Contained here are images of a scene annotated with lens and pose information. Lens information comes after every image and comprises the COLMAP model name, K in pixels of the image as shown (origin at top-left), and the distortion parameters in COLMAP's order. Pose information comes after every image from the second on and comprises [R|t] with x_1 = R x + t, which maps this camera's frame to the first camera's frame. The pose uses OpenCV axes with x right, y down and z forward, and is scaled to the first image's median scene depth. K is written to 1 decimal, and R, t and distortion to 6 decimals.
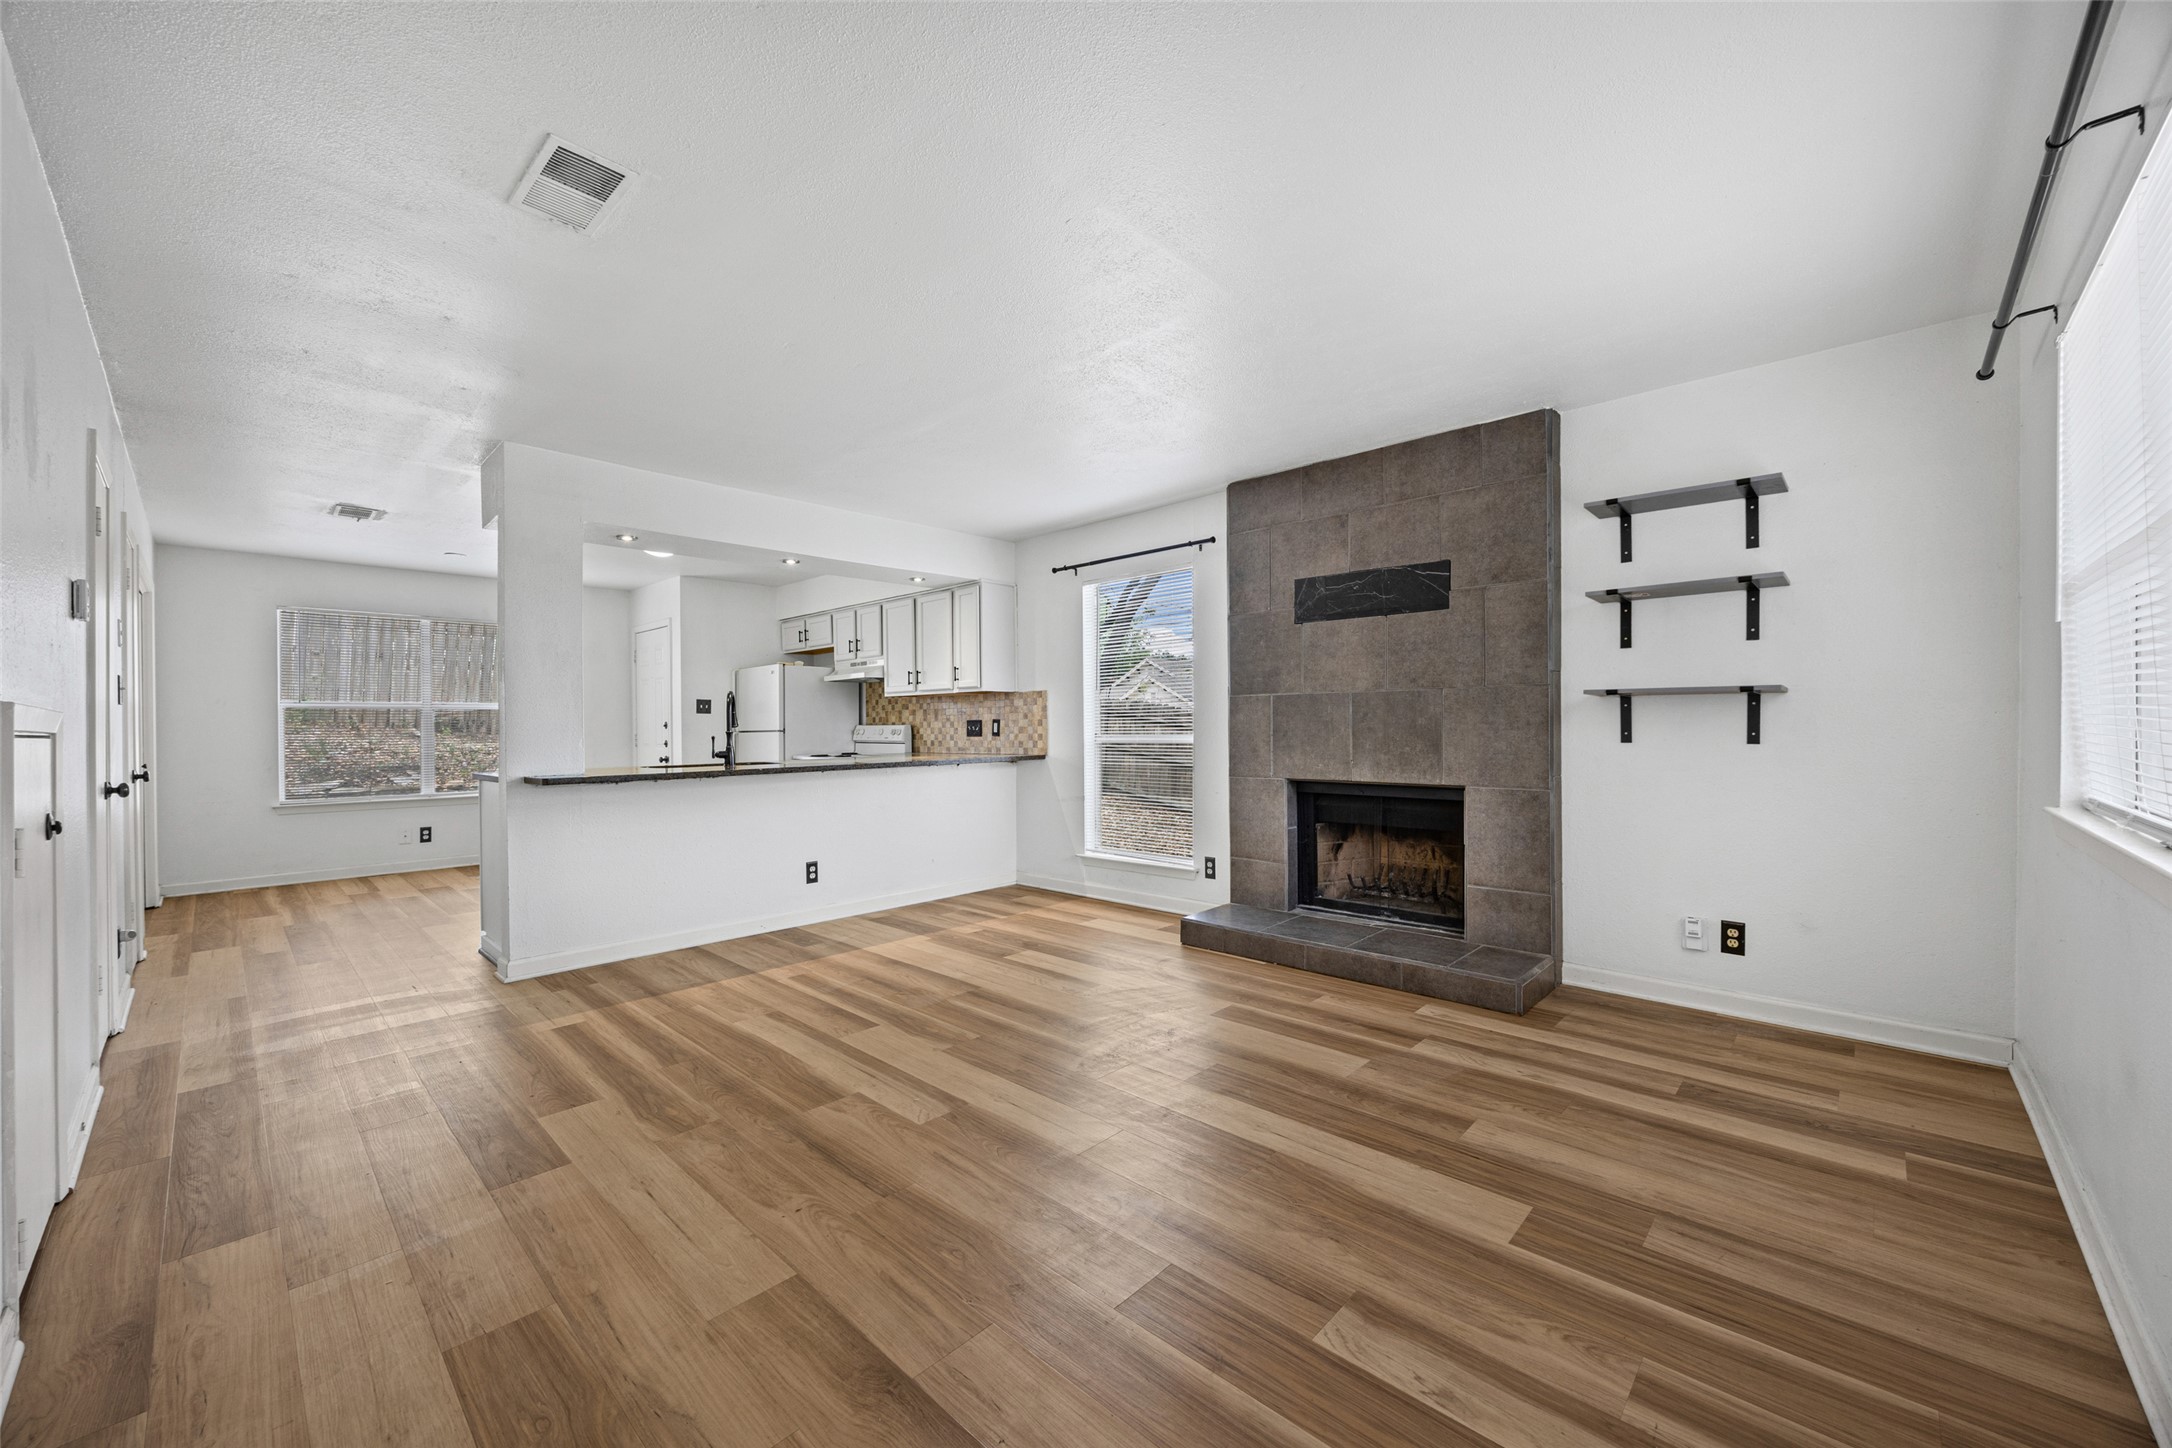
lens RADIAL K [[833.1, 0, 1086.8], [0, 833.1, 728.7], [0, 0, 1]] dist [-0.000564, -0.000235]
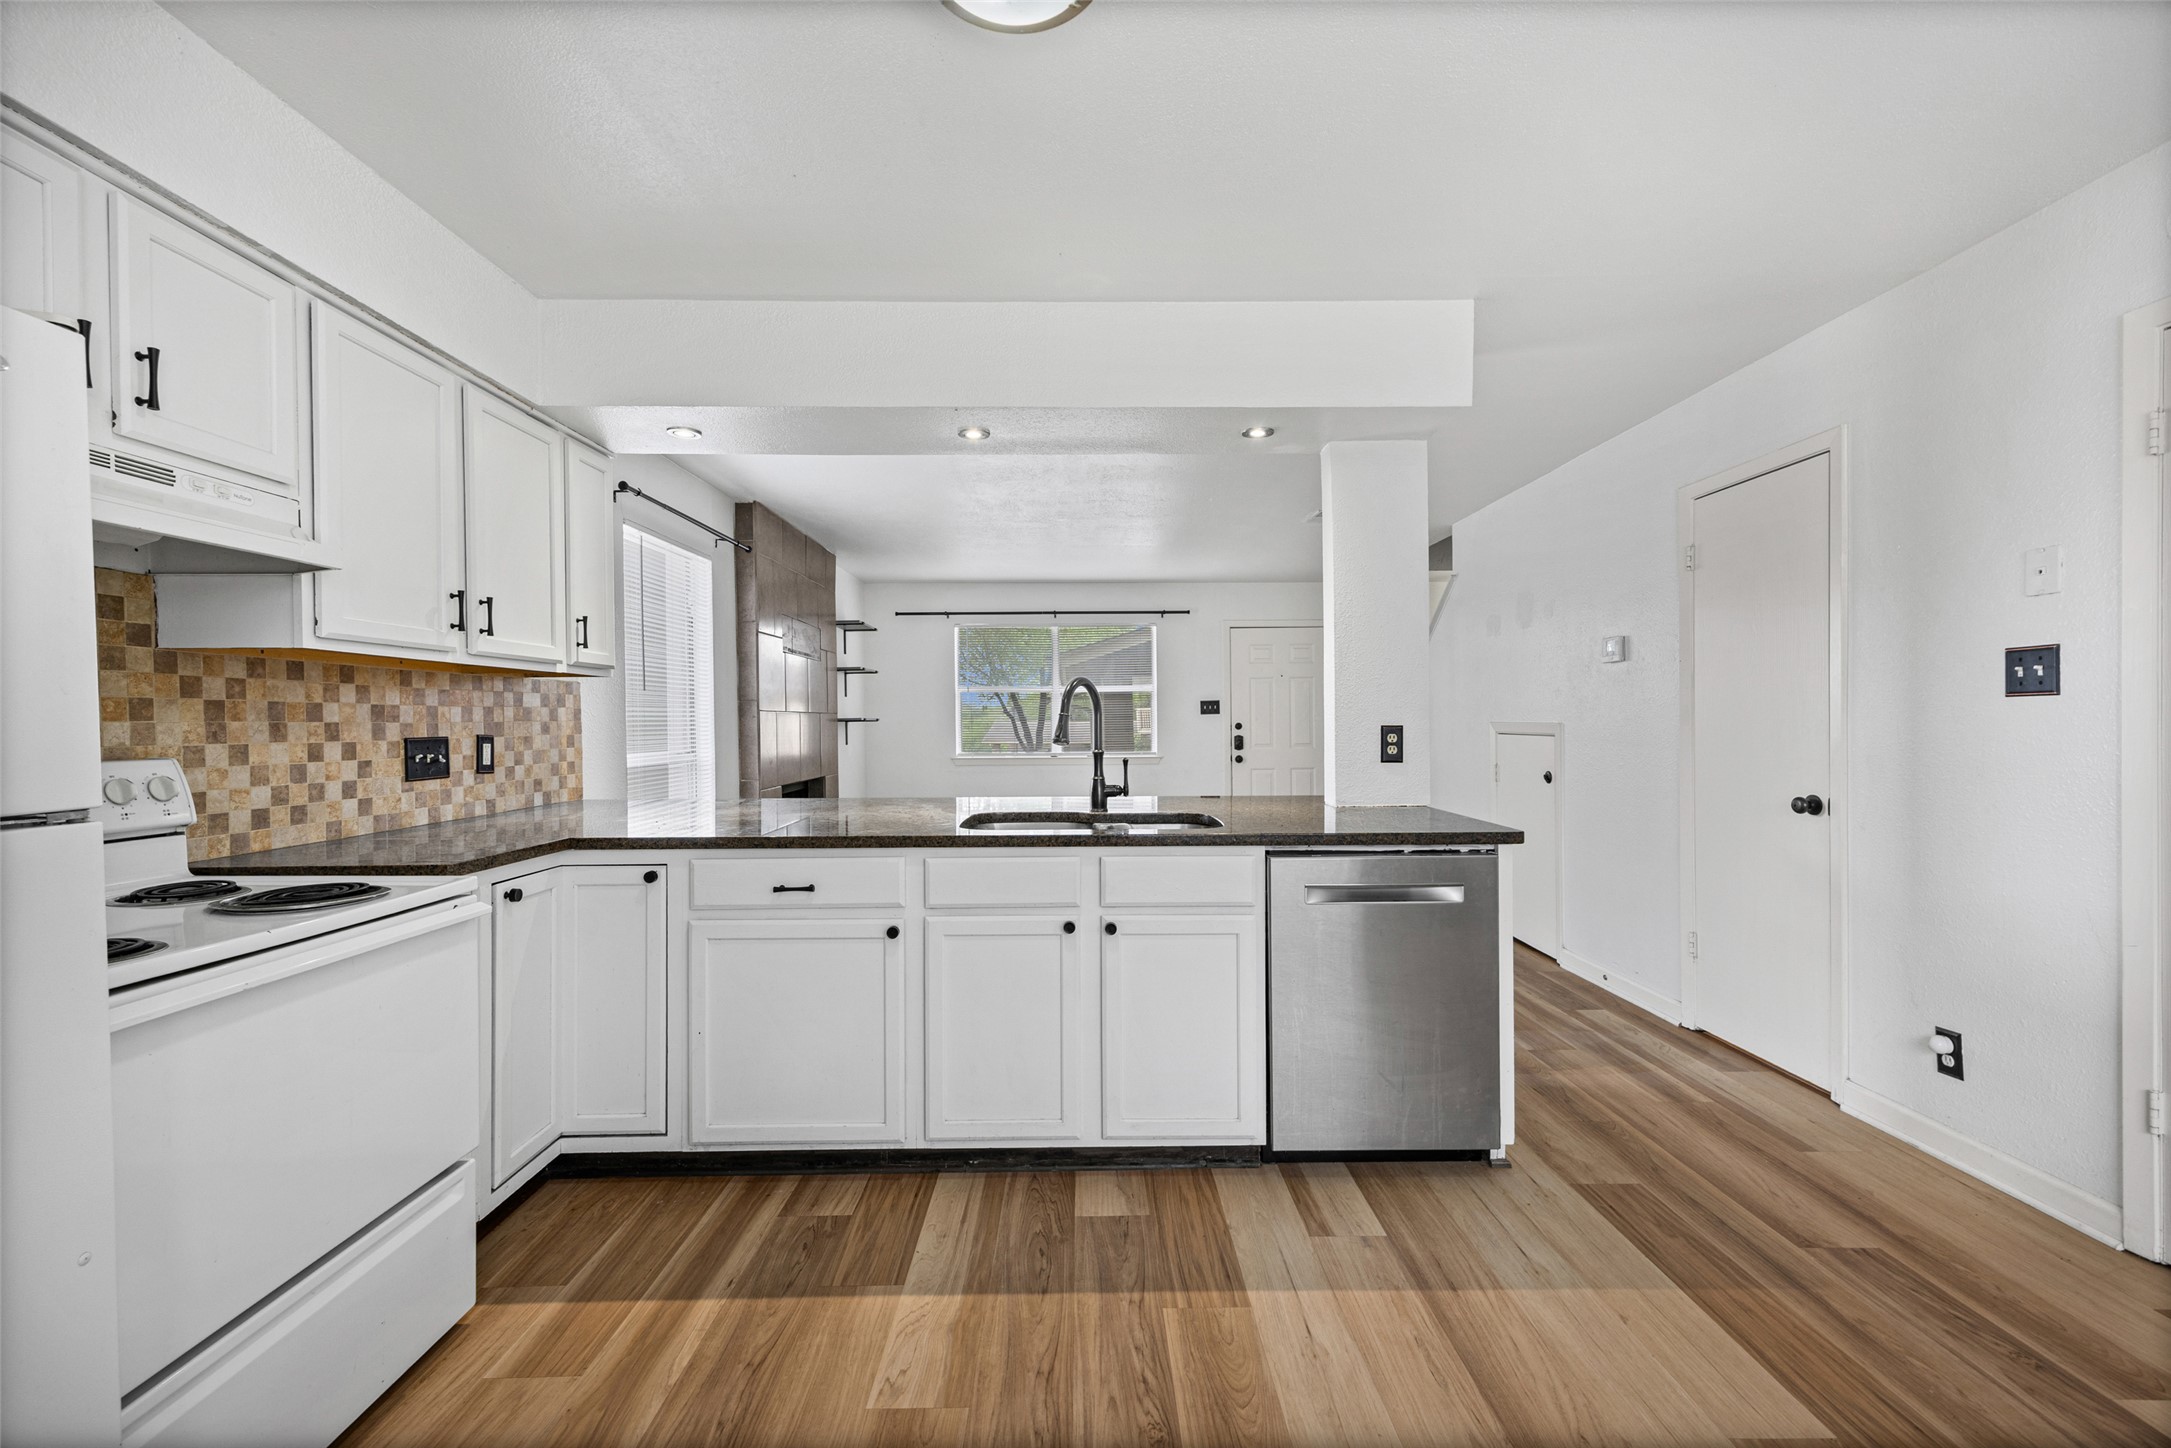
lens RADIAL K [[886.9, 0, 1084.6], [0, 886.9, 731.1], [0, 0, 1]] dist [0.013099, -0.001853]
pose [[-0.691214, 0.007774, 0.722609, -1.025190], [0.017152, 0.999837, 0.005651, -0.016248], [-0.722447, 0.016301, -0.691234, 1.698223]]
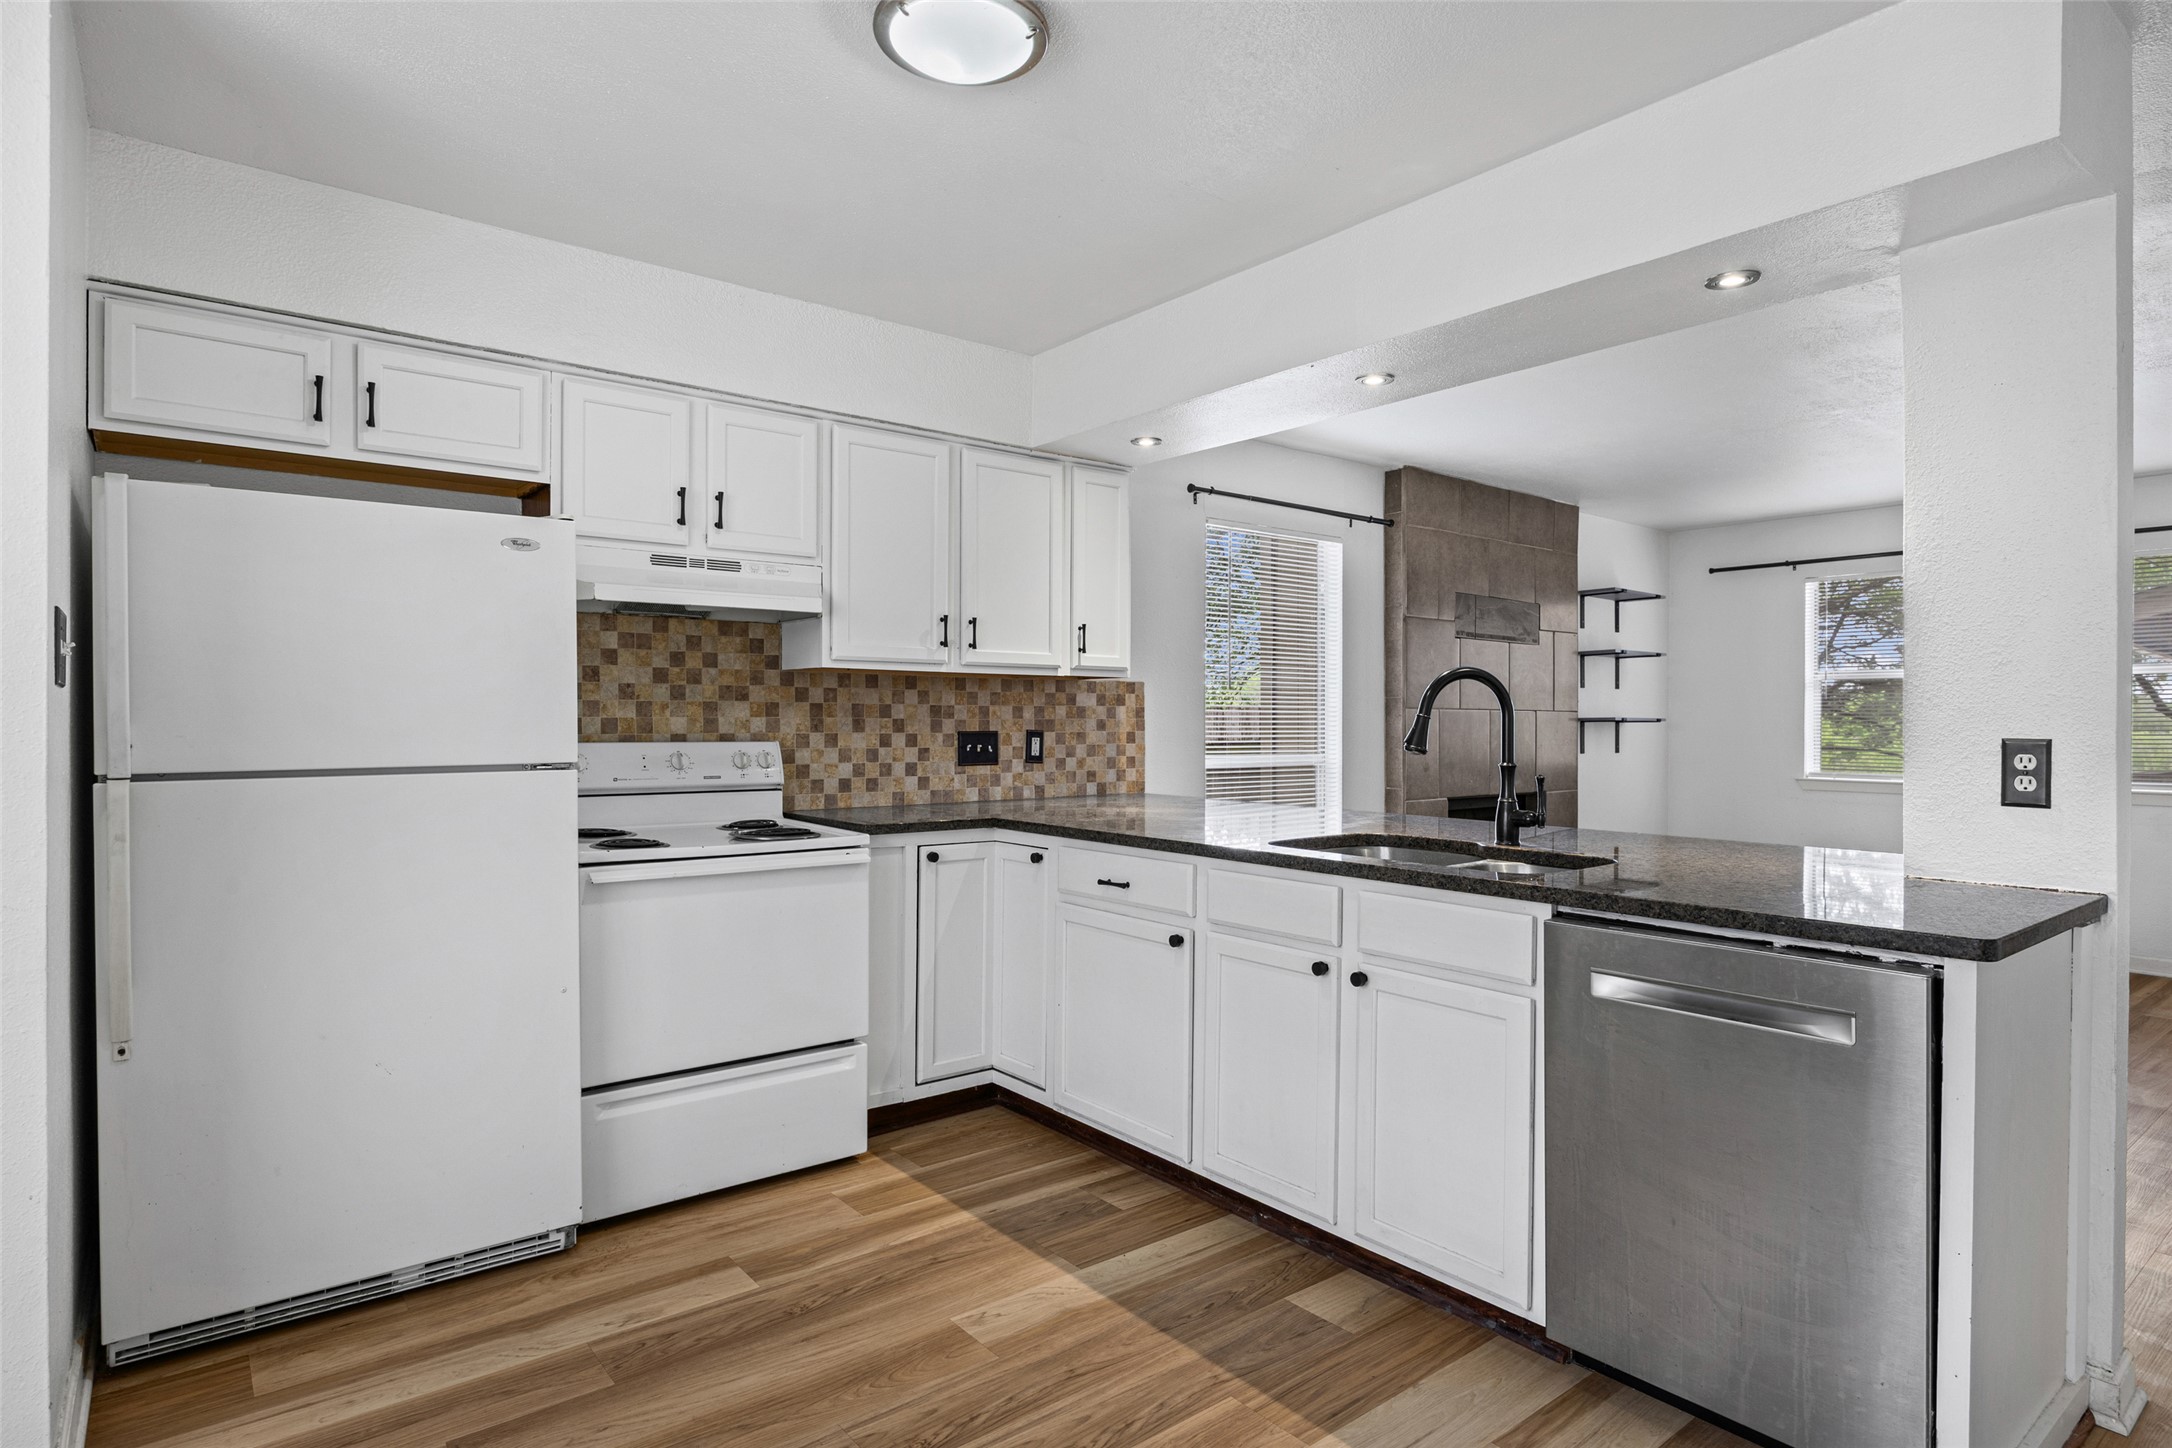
lens RADIAL K [[1153.9, 0, 1089.9], [0, 1153.9, 730.3], [0, 0, 1]] dist [-0.003171, 0.000142]
pose [[0.140525, 0.003656, 0.990070, -1.243621], [-0.001817, 0.999992, -0.003435, -0.013604], [-0.990076, -0.001316, 0.140530, 1.344873]]
